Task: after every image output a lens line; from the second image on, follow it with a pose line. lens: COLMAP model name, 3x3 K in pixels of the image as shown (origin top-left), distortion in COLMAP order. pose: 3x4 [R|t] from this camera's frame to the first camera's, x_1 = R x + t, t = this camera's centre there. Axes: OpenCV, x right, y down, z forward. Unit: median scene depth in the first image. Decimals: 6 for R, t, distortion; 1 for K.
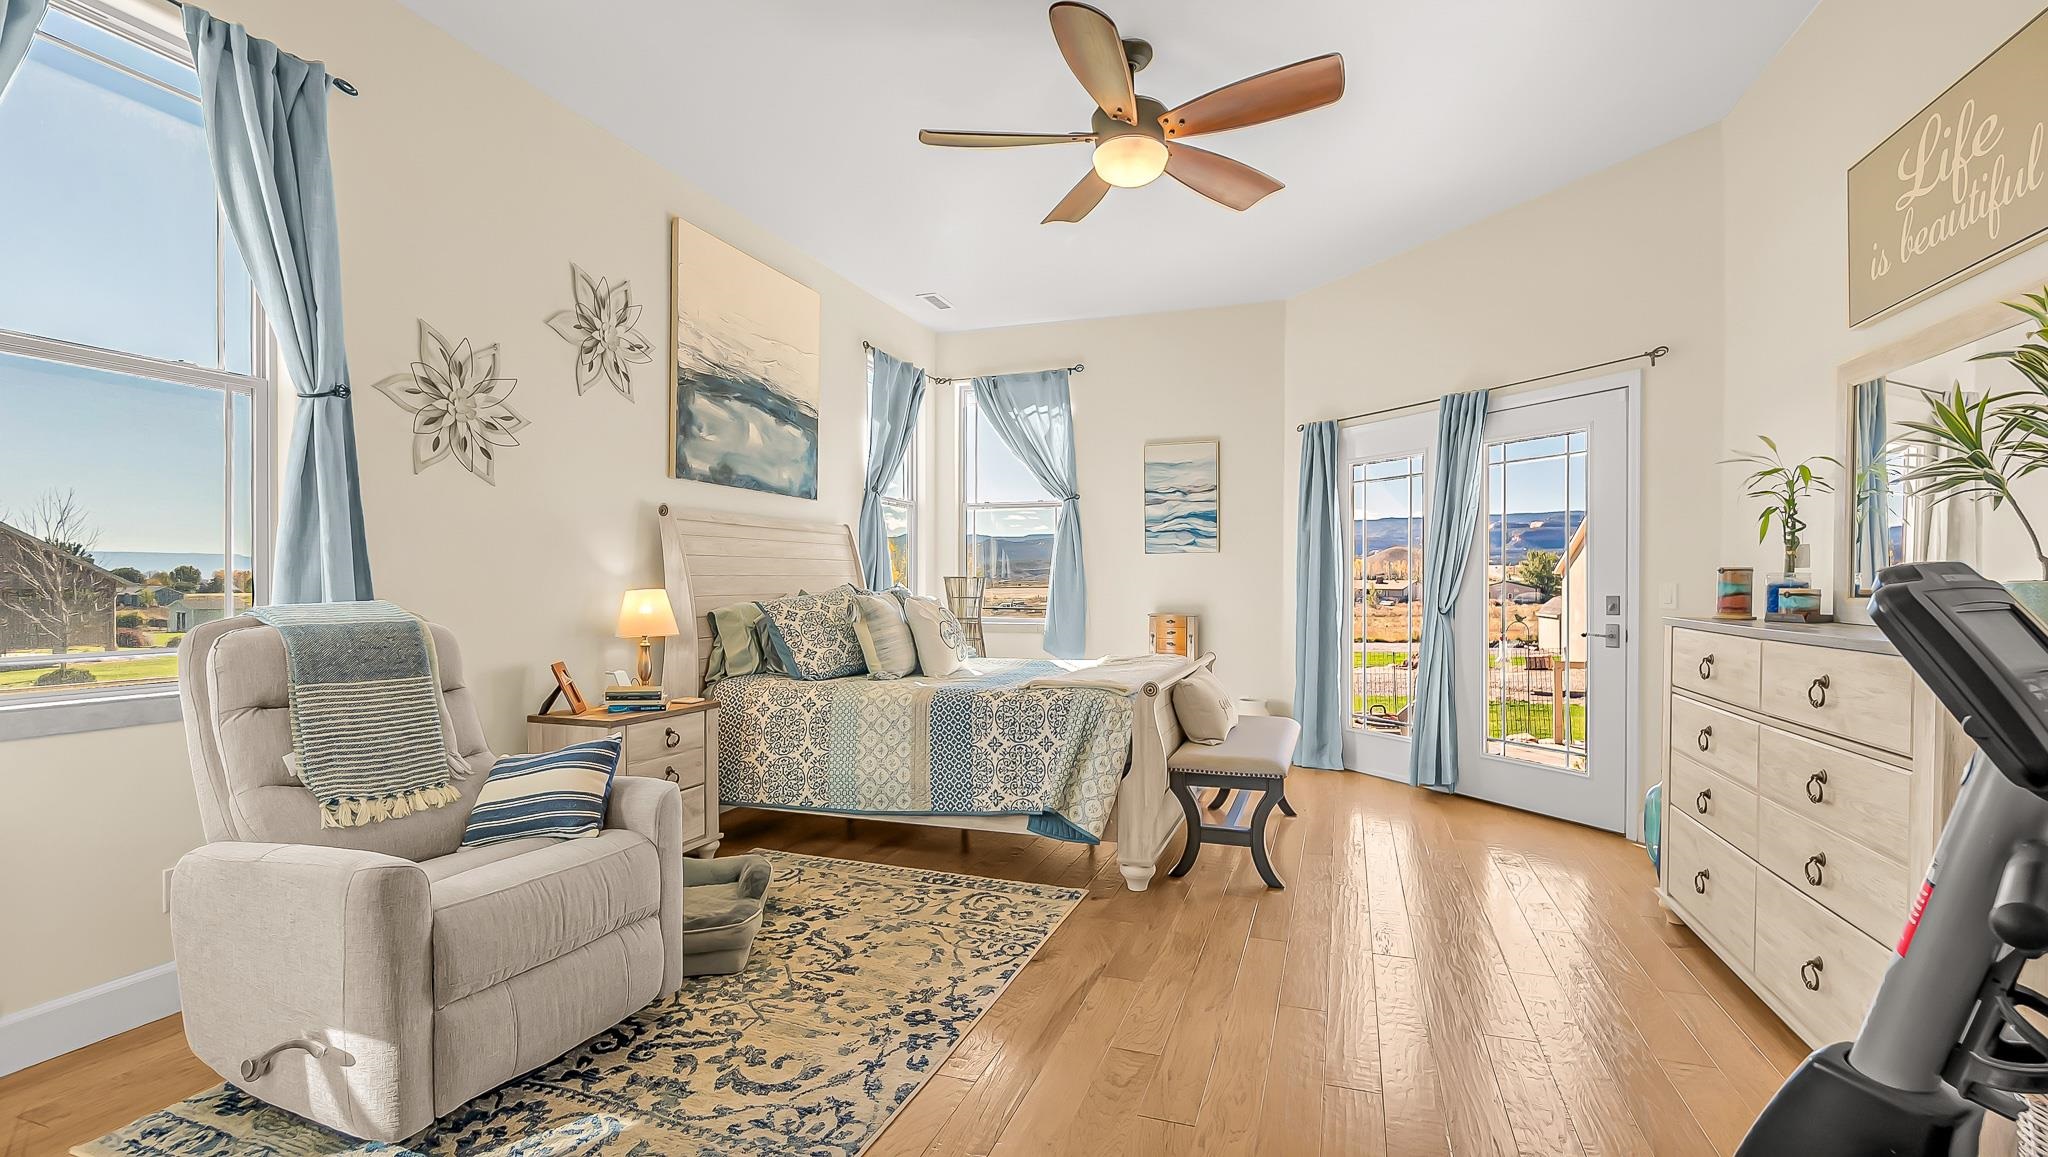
lens RADIAL K [[901.3, 0, 1026.2], [0, 901.3, 584.1], [0, 0, 1]] dist [-0.007000, 0.001682]
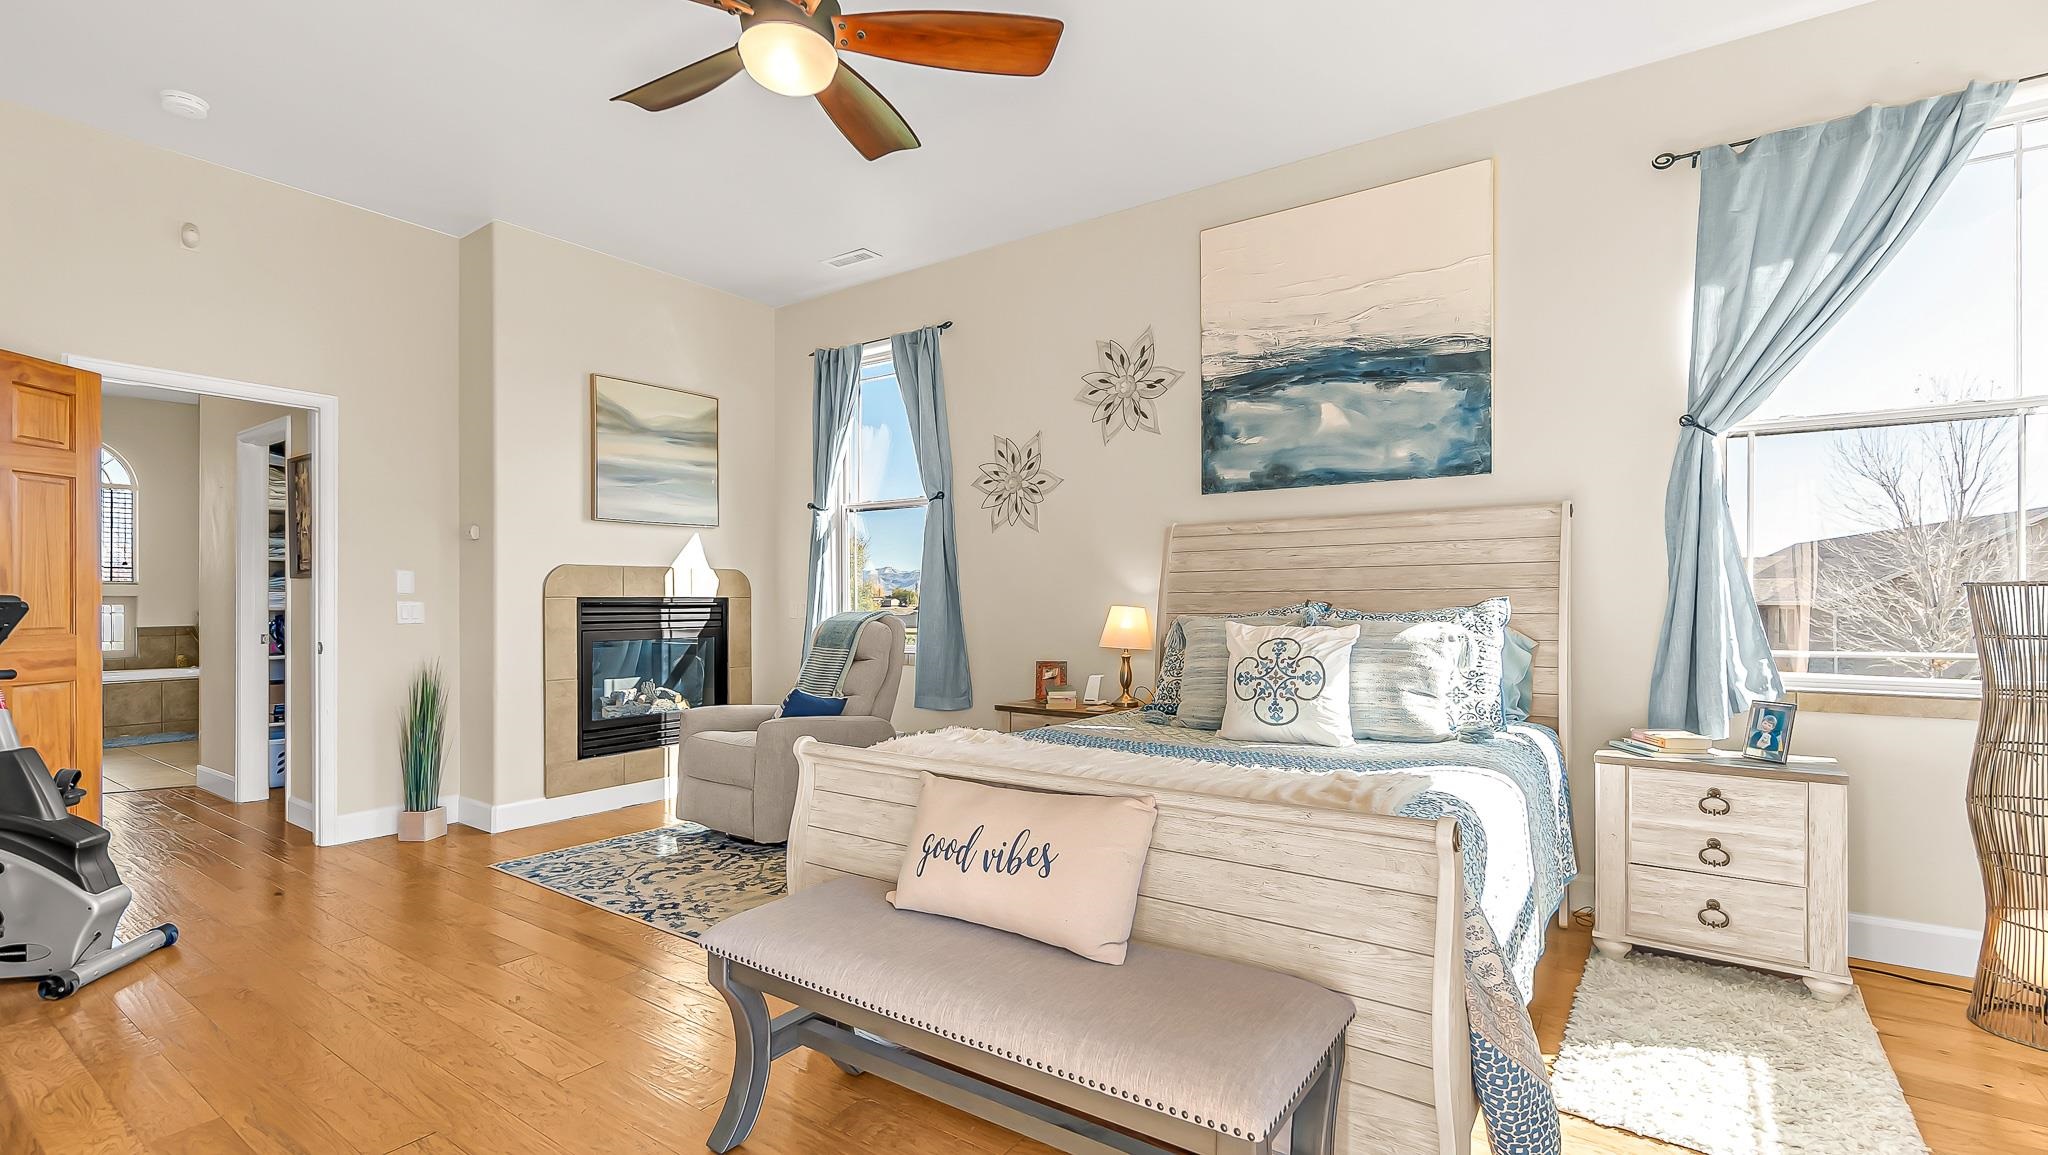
lens RADIAL K [[901.3, 0, 1022.2], [0, 901.3, 595.5], [0, 0, 1]] dist [-0.007000, 0.001682]
pose [[-0.265299, -0.007028, -0.964141, 0.612189], [-0.000540, 0.999974, -0.007140, 0.000631], [0.964166, -0.001373, -0.265296, 1.058801]]
